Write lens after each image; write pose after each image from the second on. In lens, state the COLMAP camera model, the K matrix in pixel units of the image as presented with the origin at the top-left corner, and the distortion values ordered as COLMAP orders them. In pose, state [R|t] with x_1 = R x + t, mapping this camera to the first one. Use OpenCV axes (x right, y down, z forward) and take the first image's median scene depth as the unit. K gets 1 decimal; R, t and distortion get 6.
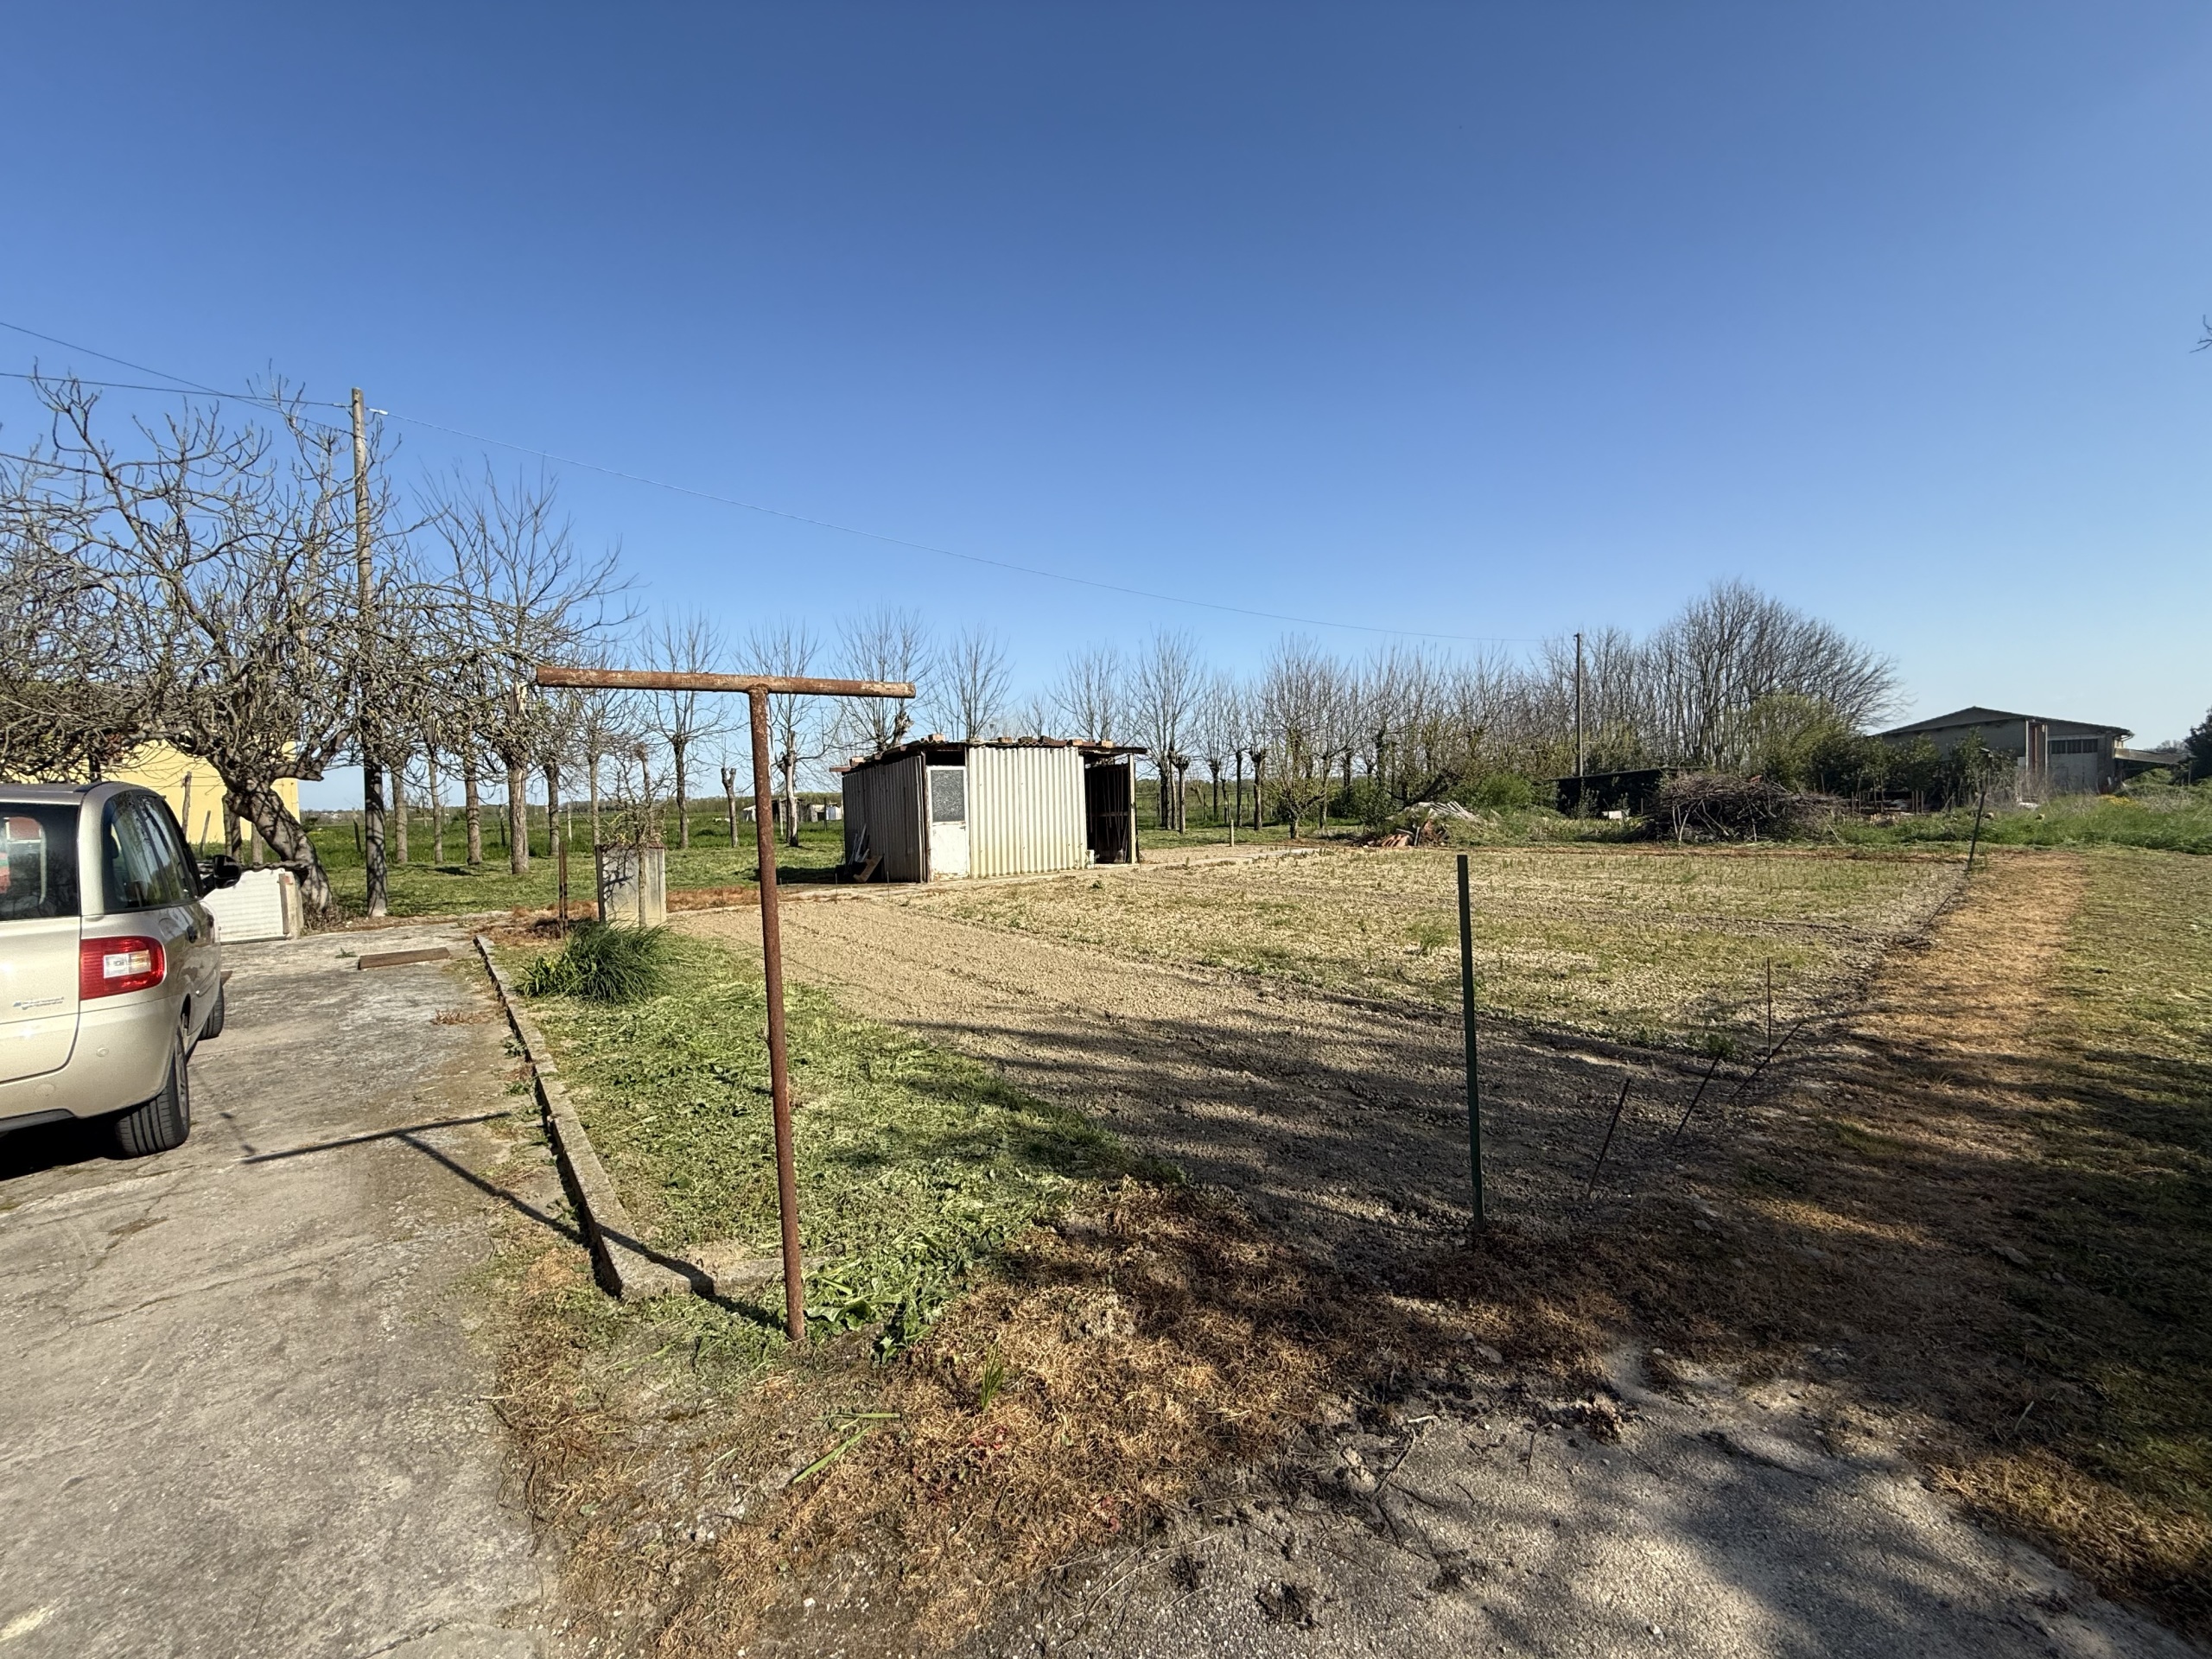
lens RADIAL K [[878.5, 0, 1103.1], [0, 878.5, 827.1], [0, 0, 1]] dist [-0.000644, -0.000150]
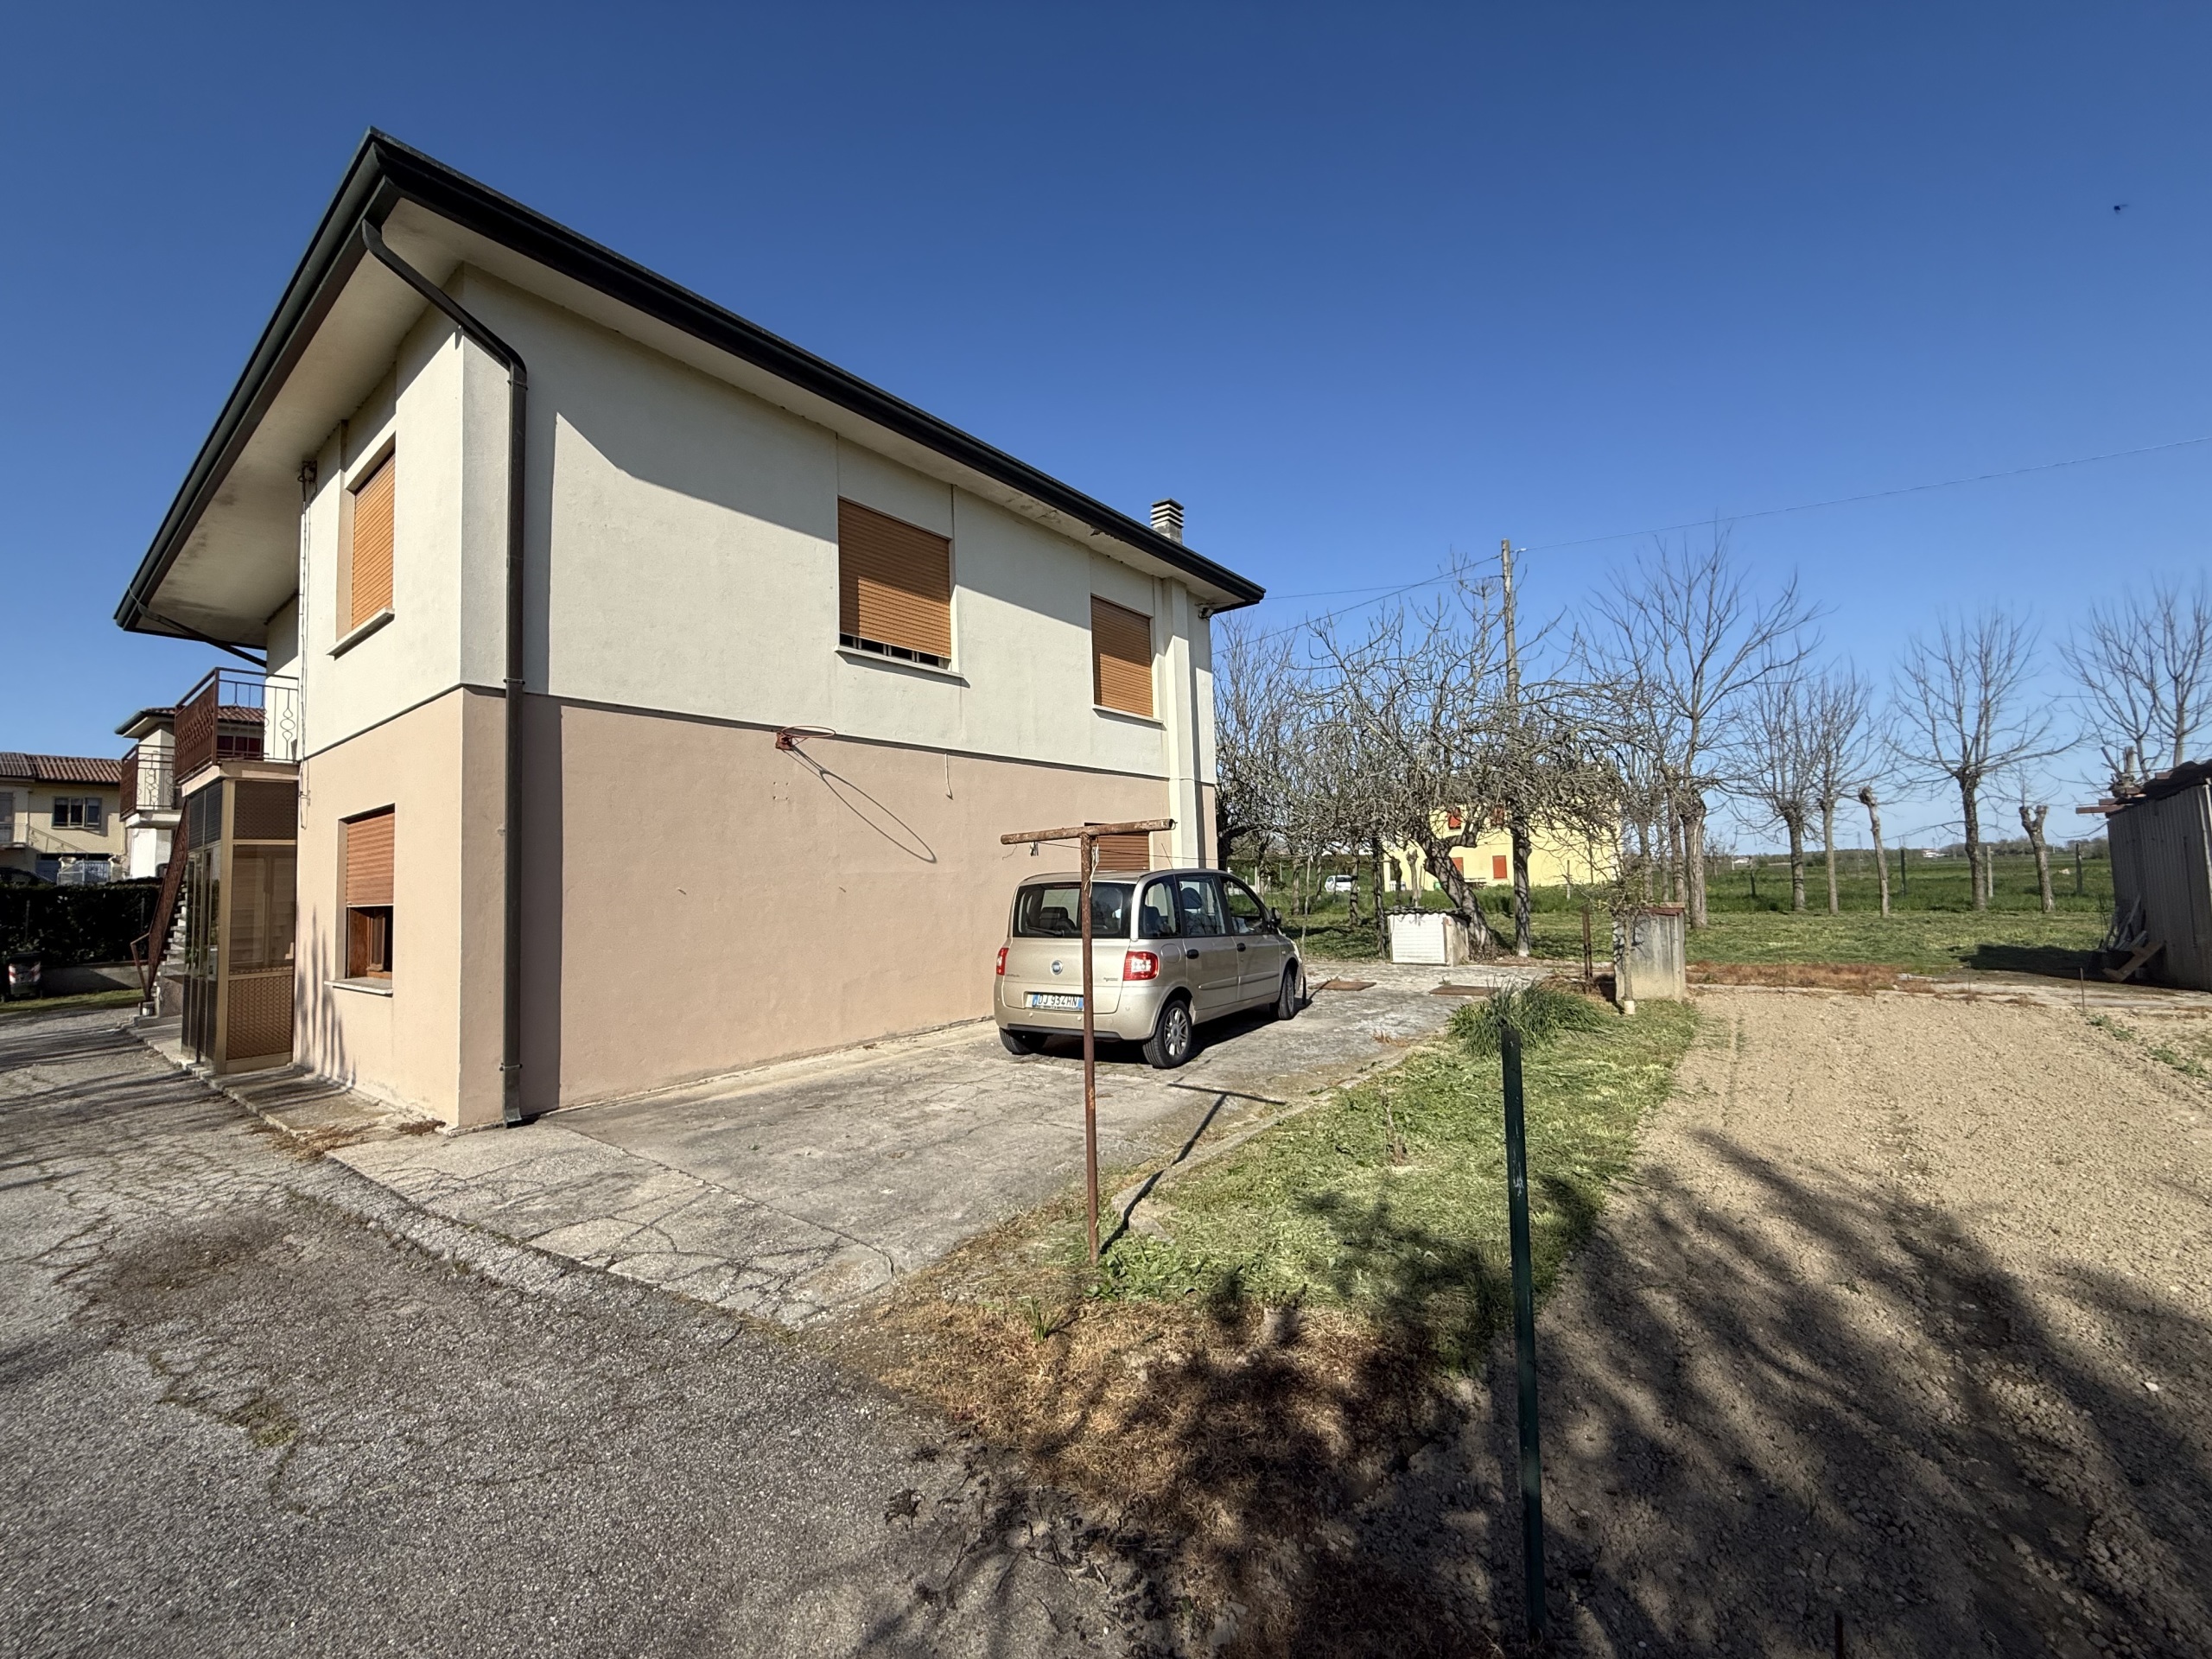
lens RADIAL K [[878.5, 0, 1103.1], [0, 878.5, 827.1], [0, 0, 1]] dist [-0.000644, -0.000150]
pose [[0.245567, -0.038708, -0.968607, 0.541403], [-0.010235, 0.999043, -0.042520, -0.048256], [0.969326, 0.020355, 0.244935, 0.298374]]
